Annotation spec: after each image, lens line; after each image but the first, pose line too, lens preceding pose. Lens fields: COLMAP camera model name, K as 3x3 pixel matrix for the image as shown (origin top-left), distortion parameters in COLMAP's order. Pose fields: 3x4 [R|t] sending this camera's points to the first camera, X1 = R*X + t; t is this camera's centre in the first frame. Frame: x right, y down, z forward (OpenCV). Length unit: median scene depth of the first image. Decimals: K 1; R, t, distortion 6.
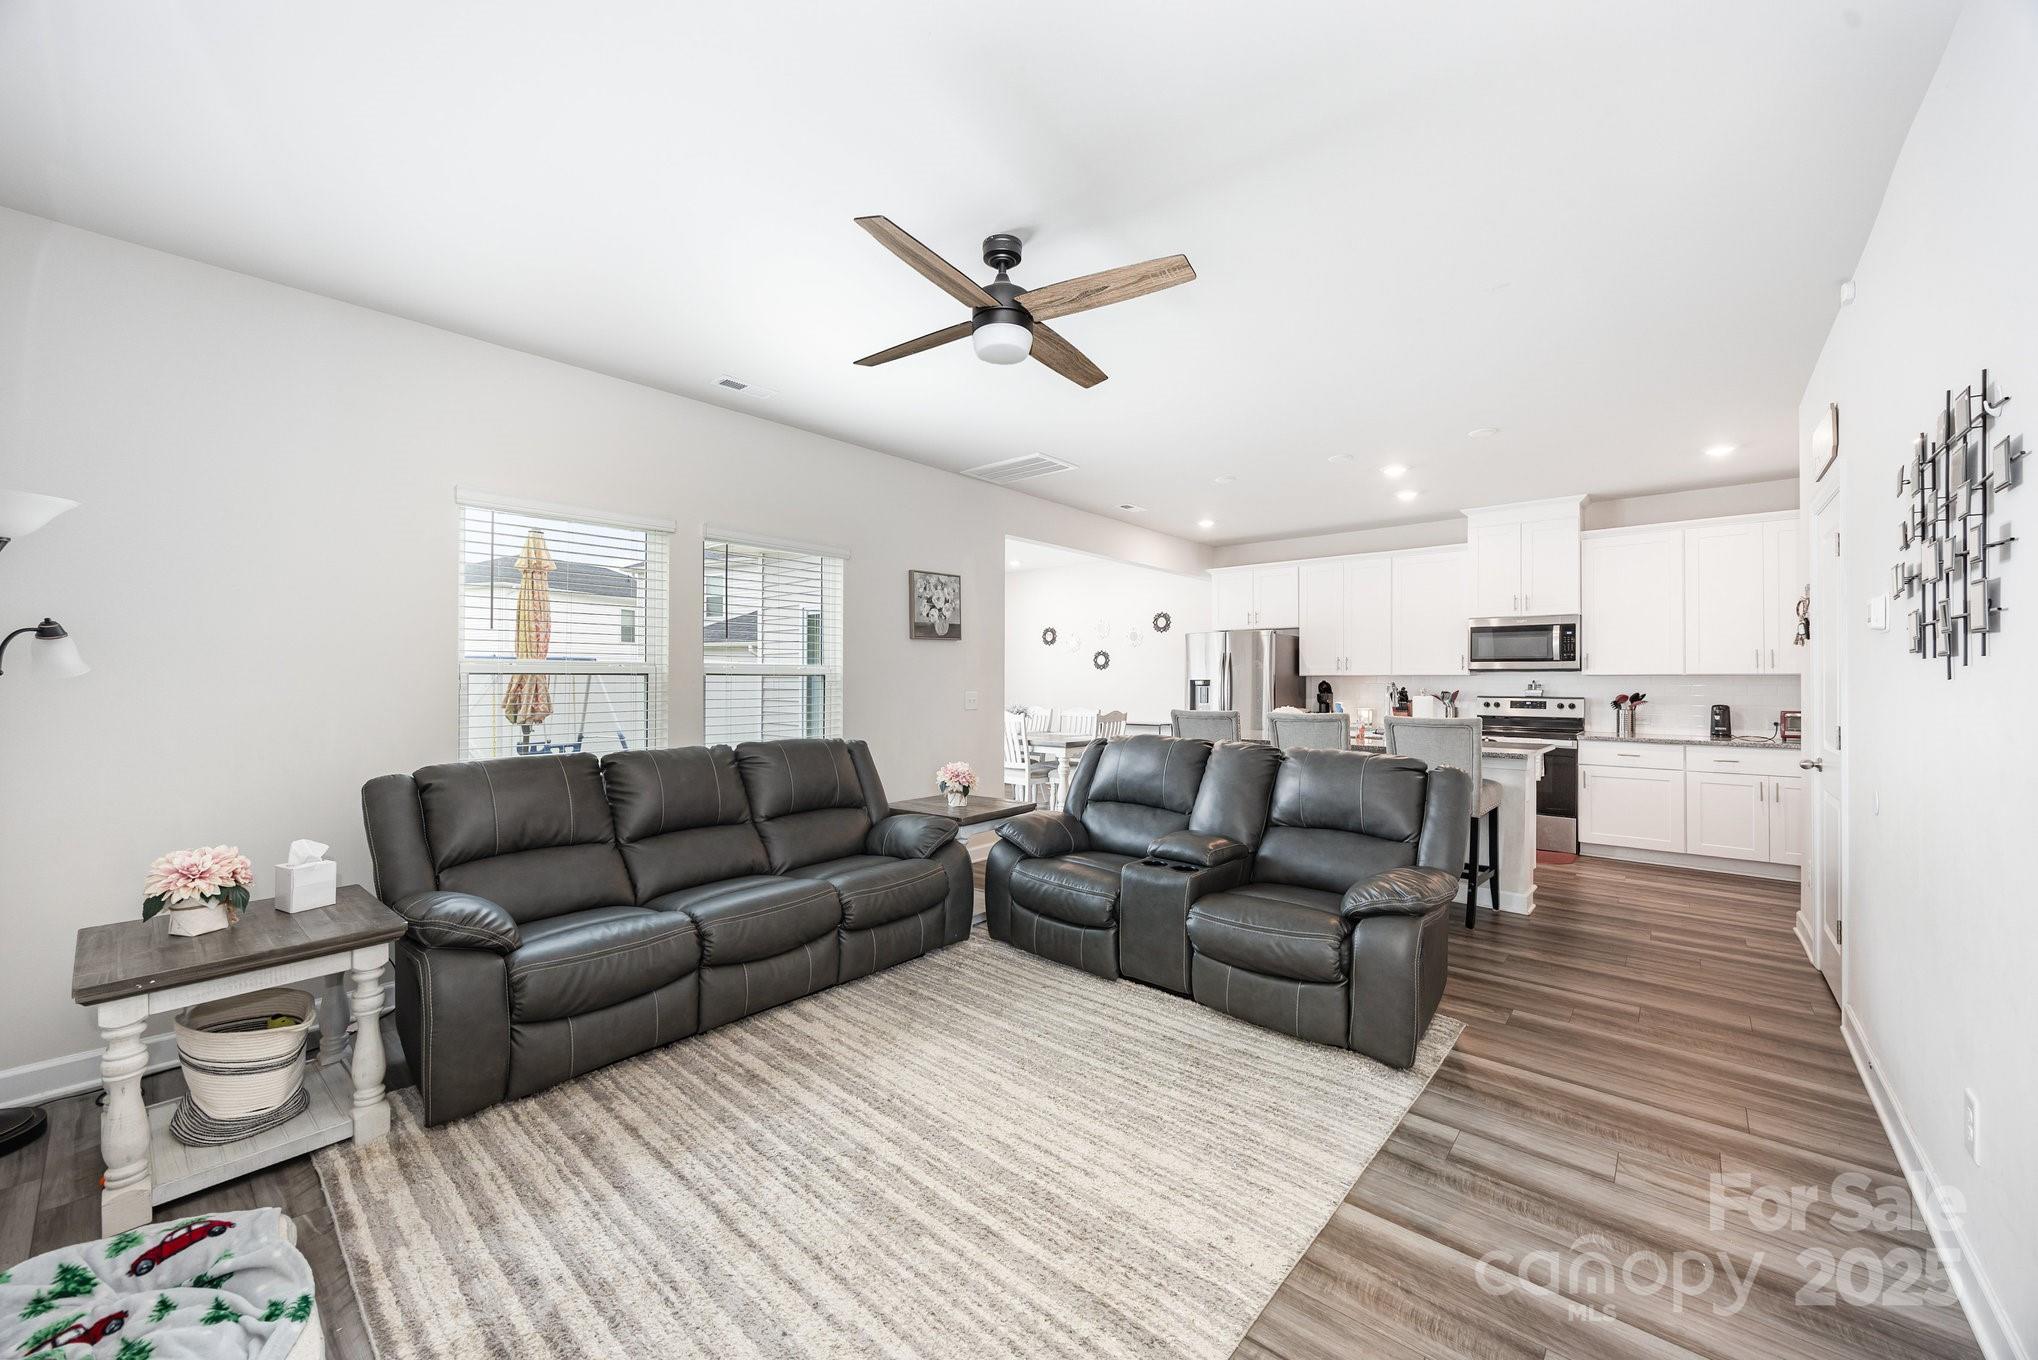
lens RADIAL K [[775.0, 0, 1006.8], [0, 775.0, 677.3], [0, 0, 1]] dist [-0.001125, -0.000003]
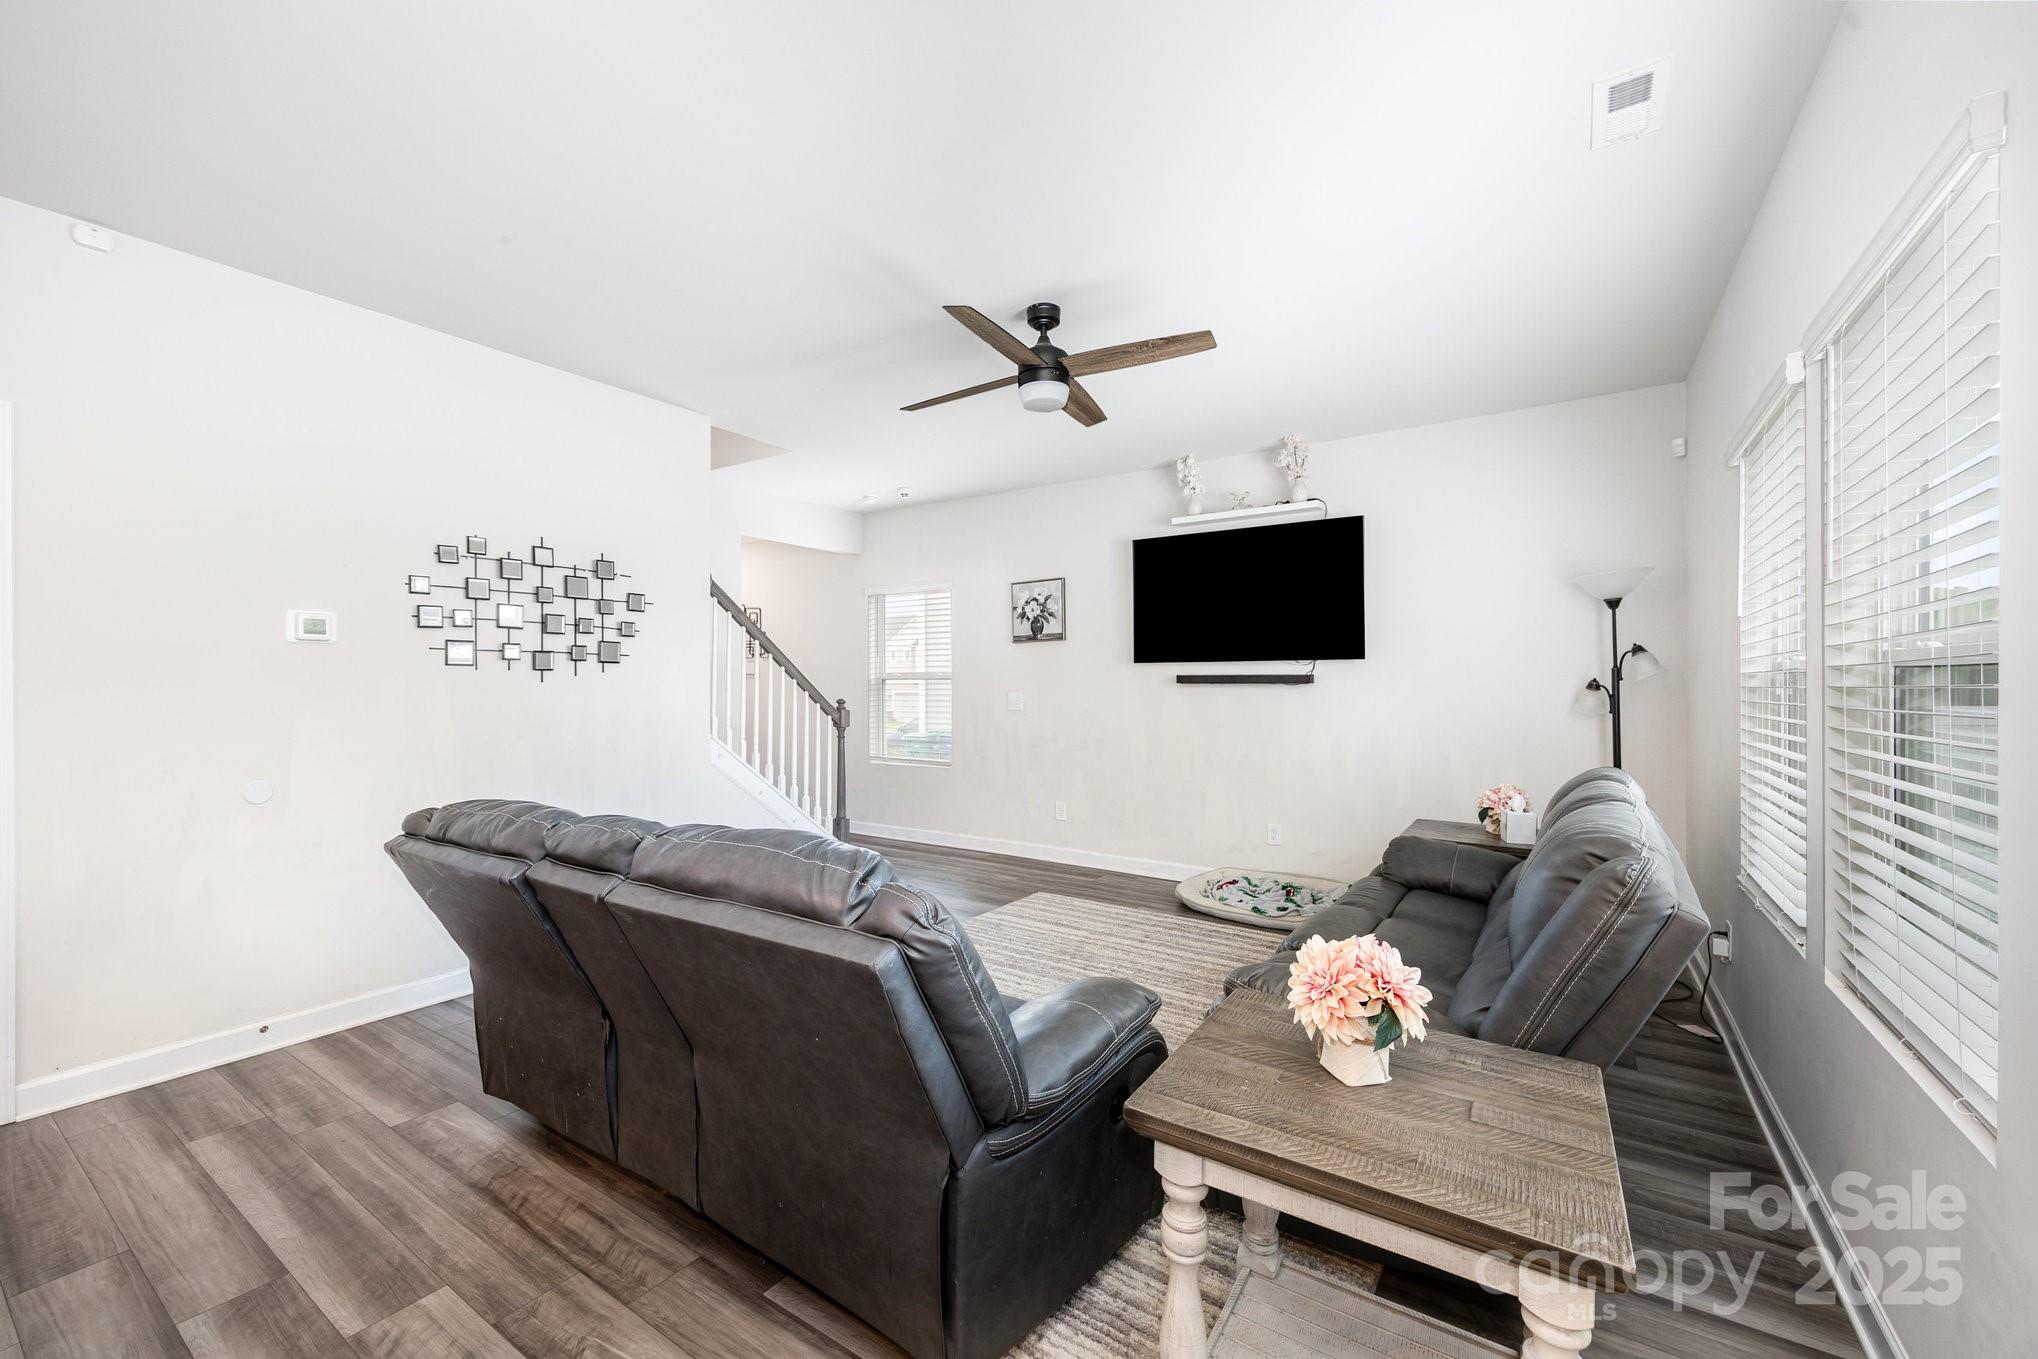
lens RADIAL K [[796.9, 0, 1019.0], [0, 796.9, 679.5], [0, 0, 1]] dist [-0.000399, -0.000003]
pose [[-0.992658, -0.000004, -0.120954, 0.172753], [0.001030, 0.999963, -0.008490, 0.008477], [0.120950, -0.008553, -0.992622, 2.124412]]
